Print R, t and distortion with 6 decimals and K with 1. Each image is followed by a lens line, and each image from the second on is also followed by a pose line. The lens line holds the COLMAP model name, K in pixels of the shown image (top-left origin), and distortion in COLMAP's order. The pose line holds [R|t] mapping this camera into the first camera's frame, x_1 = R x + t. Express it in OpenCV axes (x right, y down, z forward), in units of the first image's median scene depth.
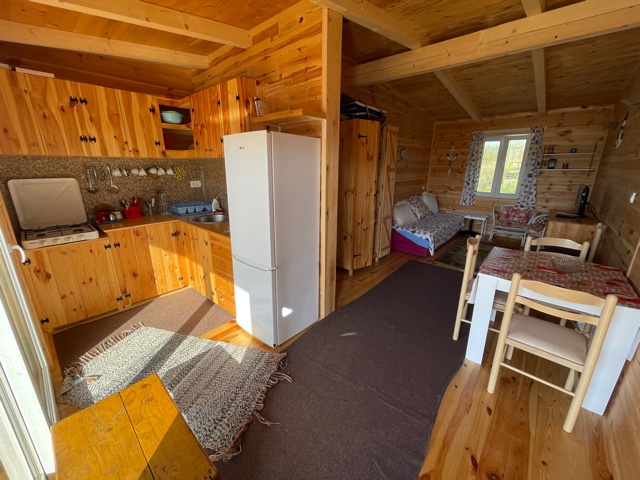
lens RADIAL K [[255.8, 0, 320.8], [0, 255.8, 240.0], [0, 0, 1]] dist [-0.006931, 0.001420]
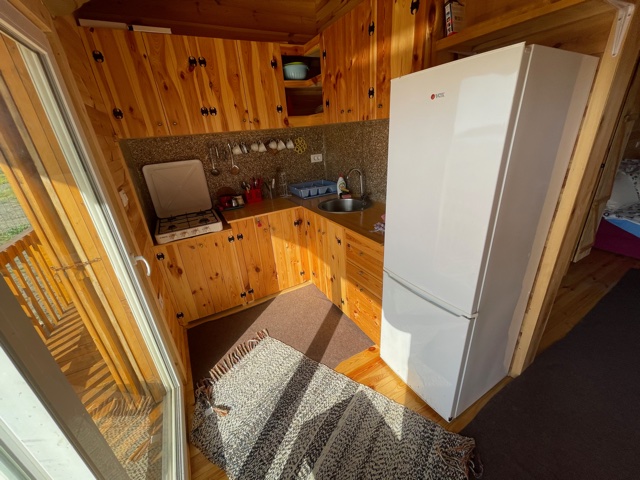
lens RADIAL K [[255.8, 0, 321.4], [0, 255.8, 238.8], [0, 0, 1]] dist [-0.006931, 0.001420]
pose [[0.938596, 0.063627, -0.339100, -0.266092], [-0.019610, 0.991097, 0.131686, -0.103686], [0.344460, -0.116951, 0.931488, 0.308392]]
